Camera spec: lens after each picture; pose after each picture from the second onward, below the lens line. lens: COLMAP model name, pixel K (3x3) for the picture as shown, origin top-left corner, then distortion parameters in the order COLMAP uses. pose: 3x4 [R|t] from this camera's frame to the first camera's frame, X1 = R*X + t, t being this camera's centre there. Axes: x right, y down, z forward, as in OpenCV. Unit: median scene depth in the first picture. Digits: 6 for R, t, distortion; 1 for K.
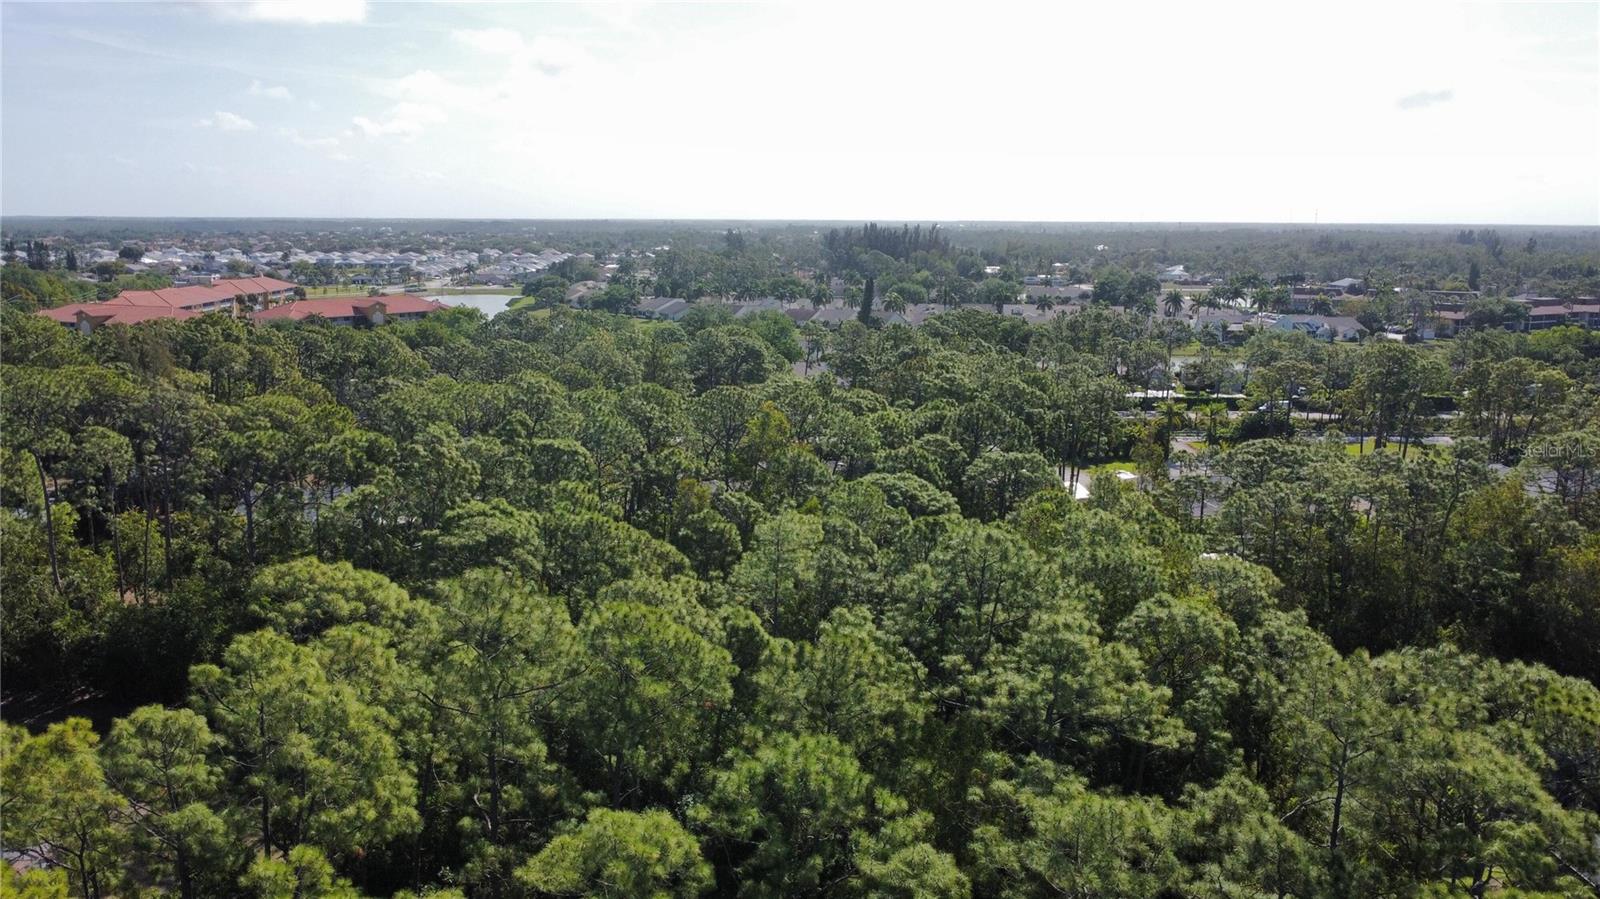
lens RADIAL K [[1197.9, 0, 800.0], [0, 1197.9, 449.5], [0, 0, 1]] dist [-0.001002, 0.004135]
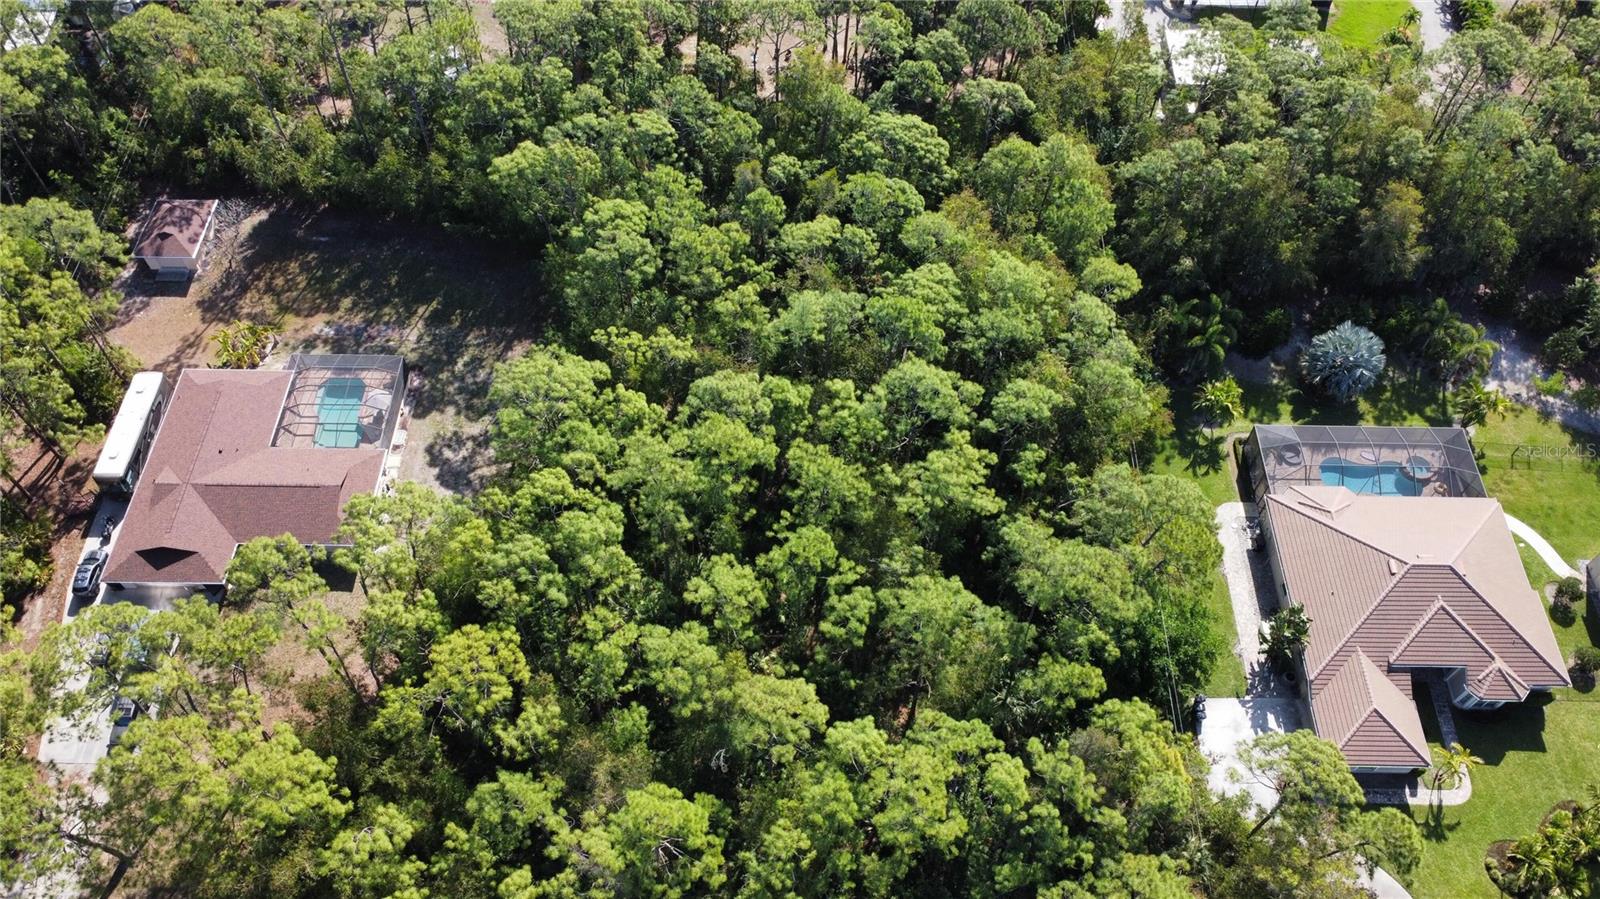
lens RADIAL K [[1195.4, 0, 798.7], [0, 1195.4, 449.1], [0, 0, 1]] dist [0.000463, 0.002653]
pose [[0.998476, 0.039303, -0.038750, 0.005403], [-0.000902, 0.713607, 0.700545, -0.115948], [0.055186, -0.699442, 0.712555, -0.035678]]
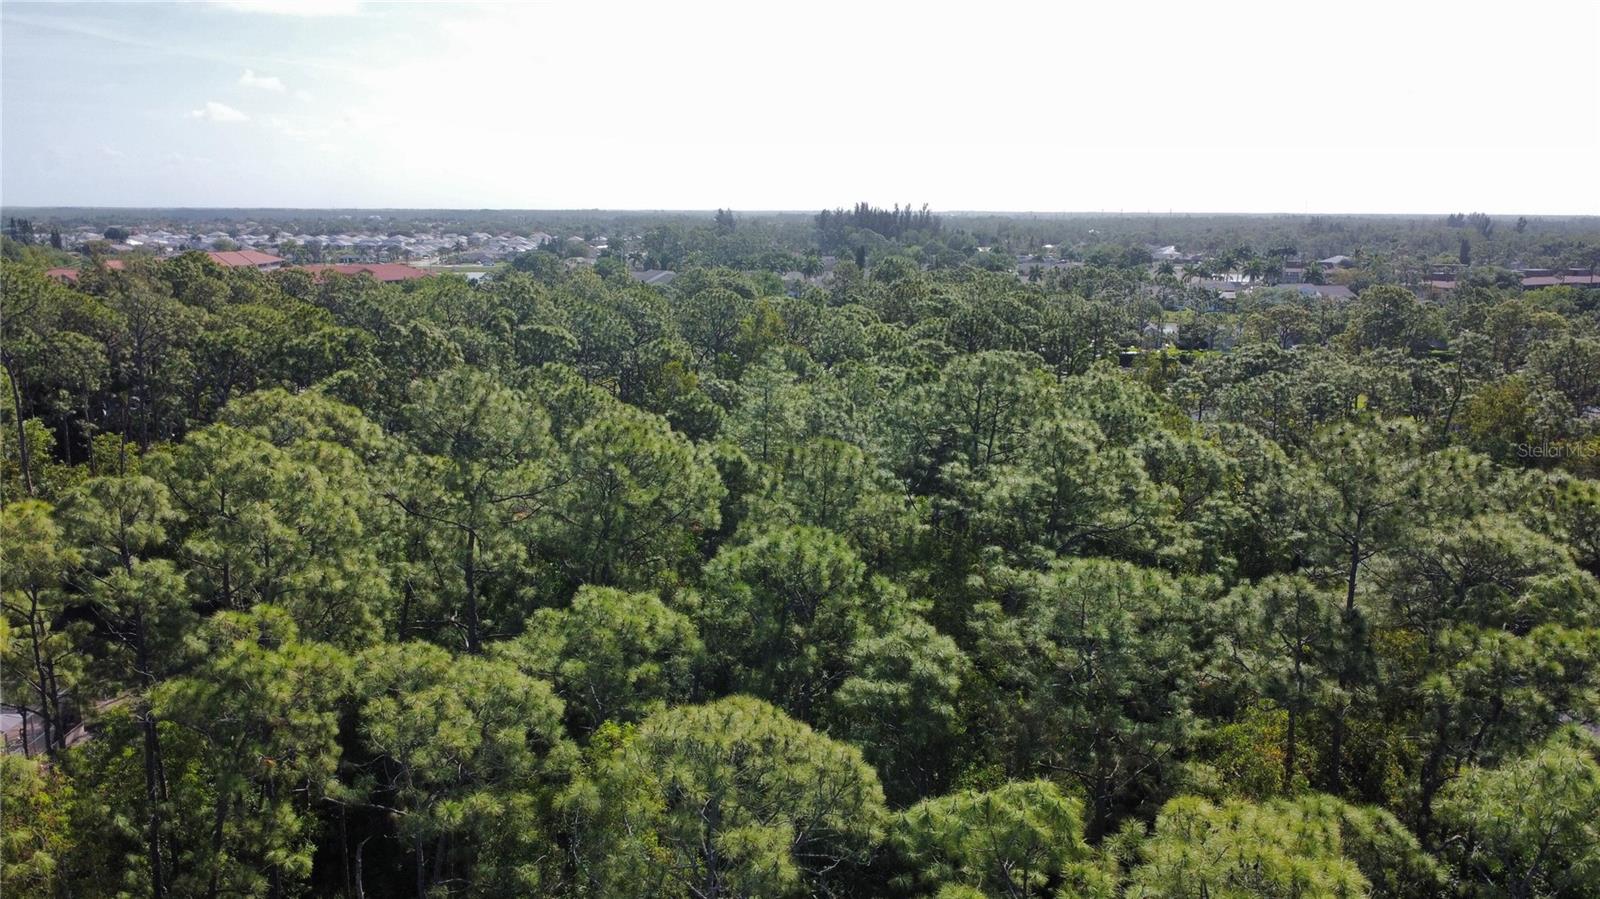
lens RADIAL K [[1198.9, 0, 800.4], [0, 1198.9, 444.1], [0, 0, 1]] dist [0.000474, -0.000662]
pose [[0.999969, -0.001933, 0.007634, -0.000007], [0.001913, 0.999995, 0.002638, 0.014374], [-0.007639, -0.002623, 0.999967, 0.003879]]
